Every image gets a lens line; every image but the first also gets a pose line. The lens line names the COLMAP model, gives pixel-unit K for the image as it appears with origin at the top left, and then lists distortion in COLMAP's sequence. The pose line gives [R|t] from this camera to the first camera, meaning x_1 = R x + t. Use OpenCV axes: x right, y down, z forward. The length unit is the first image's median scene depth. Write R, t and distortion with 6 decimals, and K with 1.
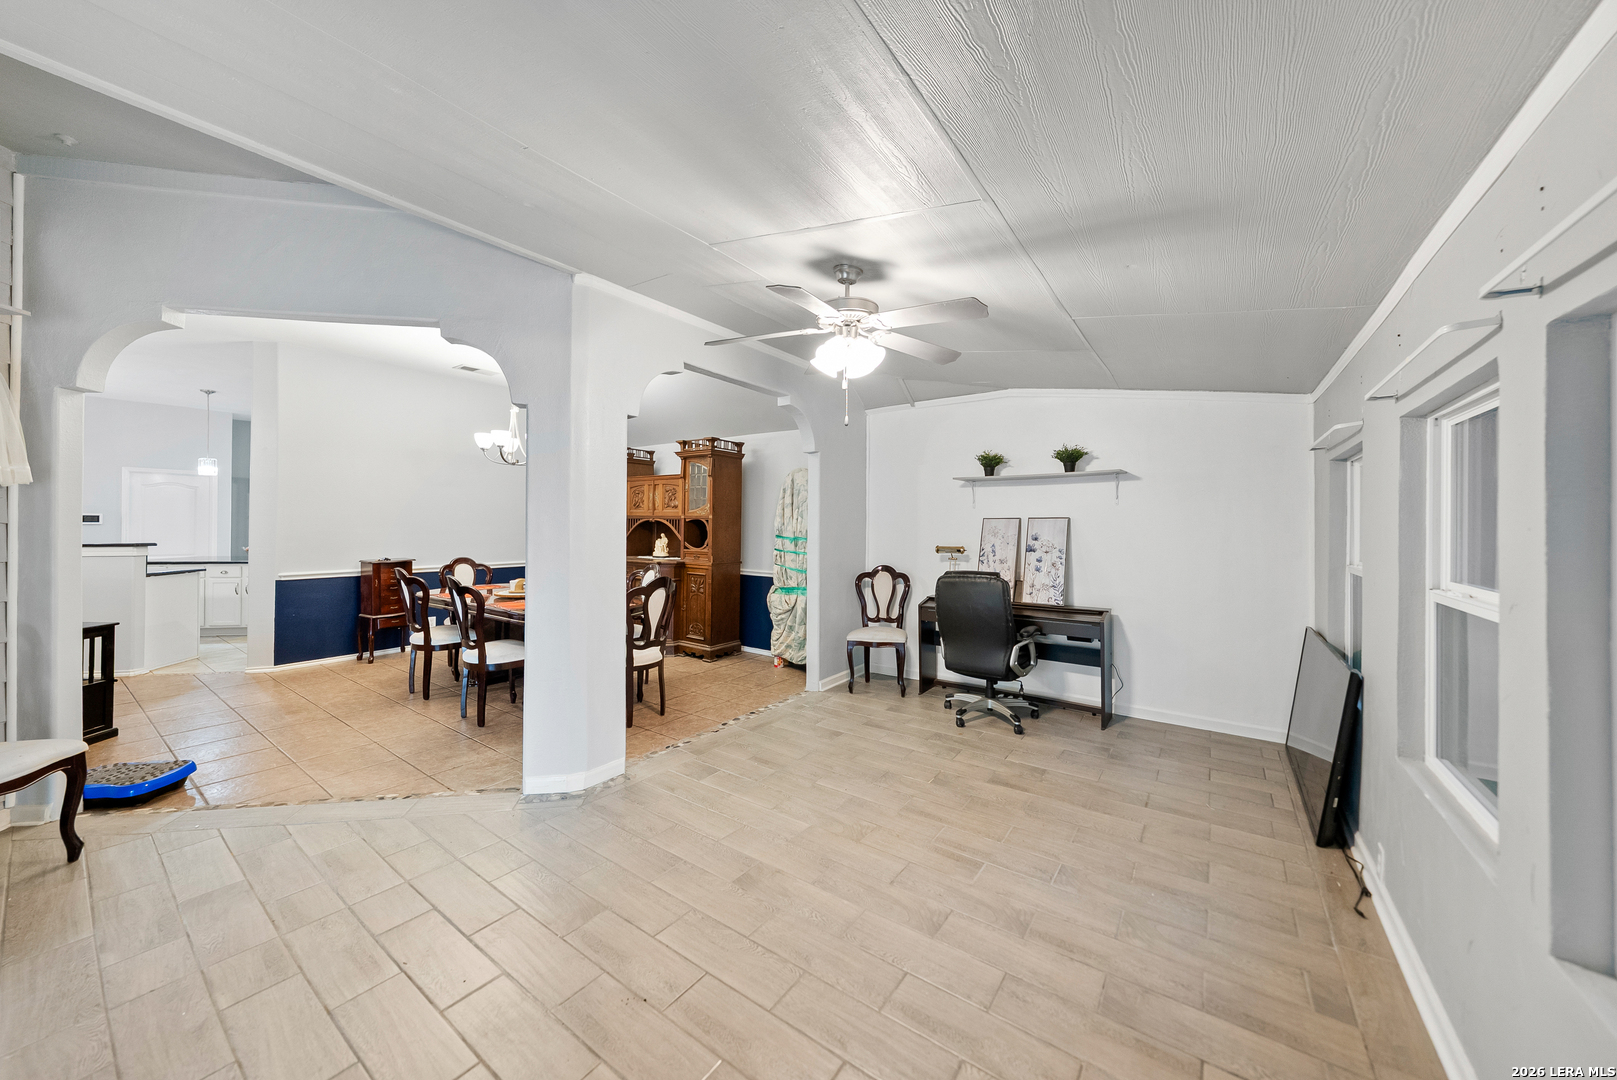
lens RADIAL K [[566.7, 0, 803.5], [0, 566.7, 525.5], [0, 0, 1]] dist [-0.004840, 0.000146]
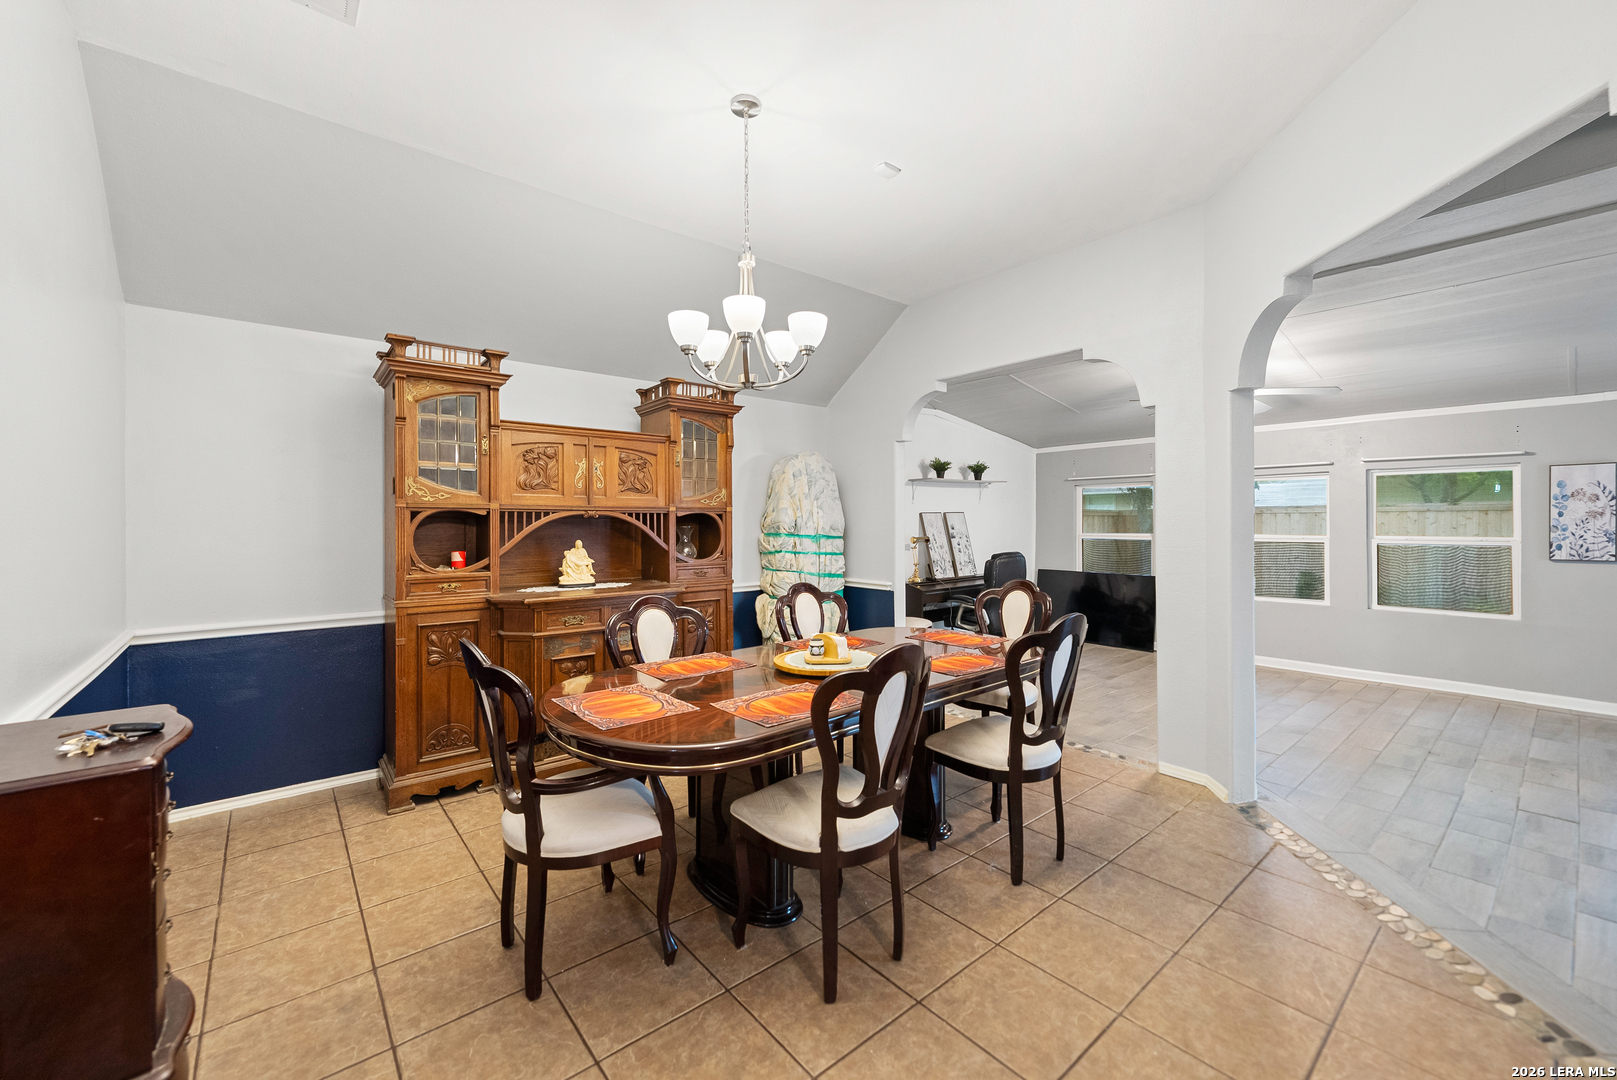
lens RADIAL K [[643.0, 0, 802.0], [0, 643.0, 532.3], [0, 0, 1]] dist [0.001465, -0.000063]
pose [[0.252935, -0.024669, 0.967169, -1.486291], [0.011161, 0.999683, 0.022580, -0.006584], [-0.967419, 0.005083, 0.253130, 1.259908]]
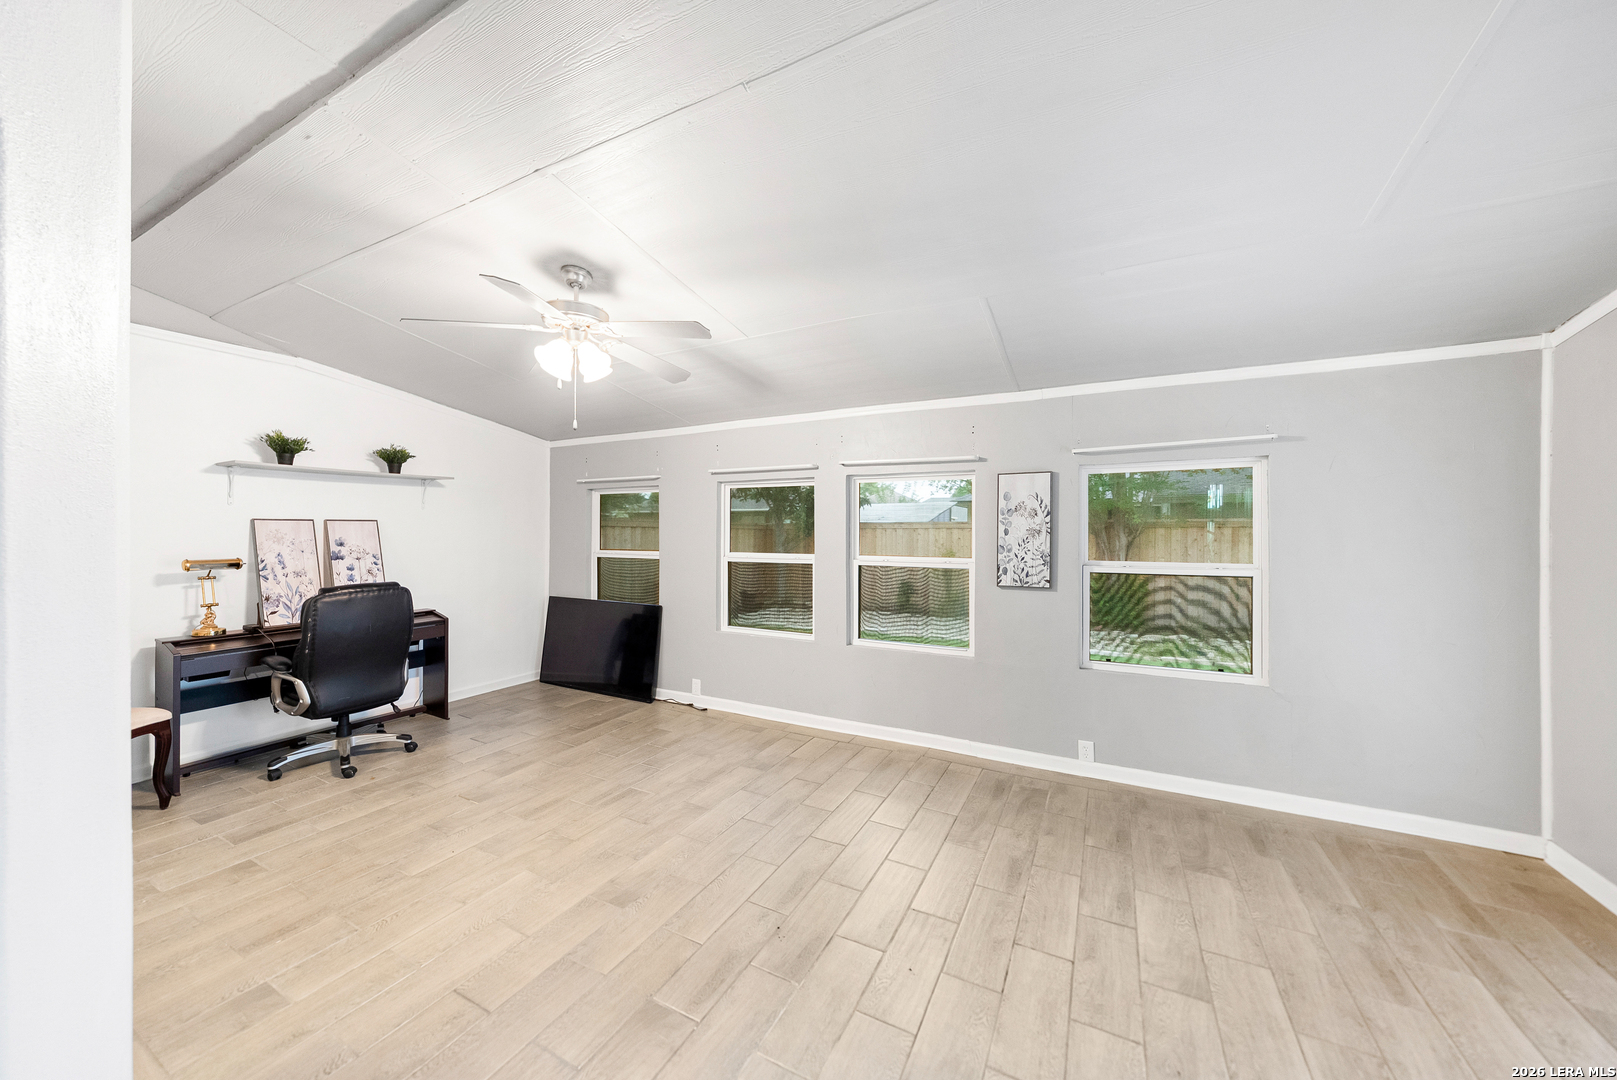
lens RADIAL K [[566.7, 0, 810.6], [0, 566.7, 539.0], [0, 0, 1]] dist [-0.004840, 0.000146]
pose [[-0.137736, -0.018830, 0.990290, -0.710470], [-0.001296, 0.999822, 0.018830, -0.002141], [-0.990468, 0.001310, -0.137736, 0.533449]]
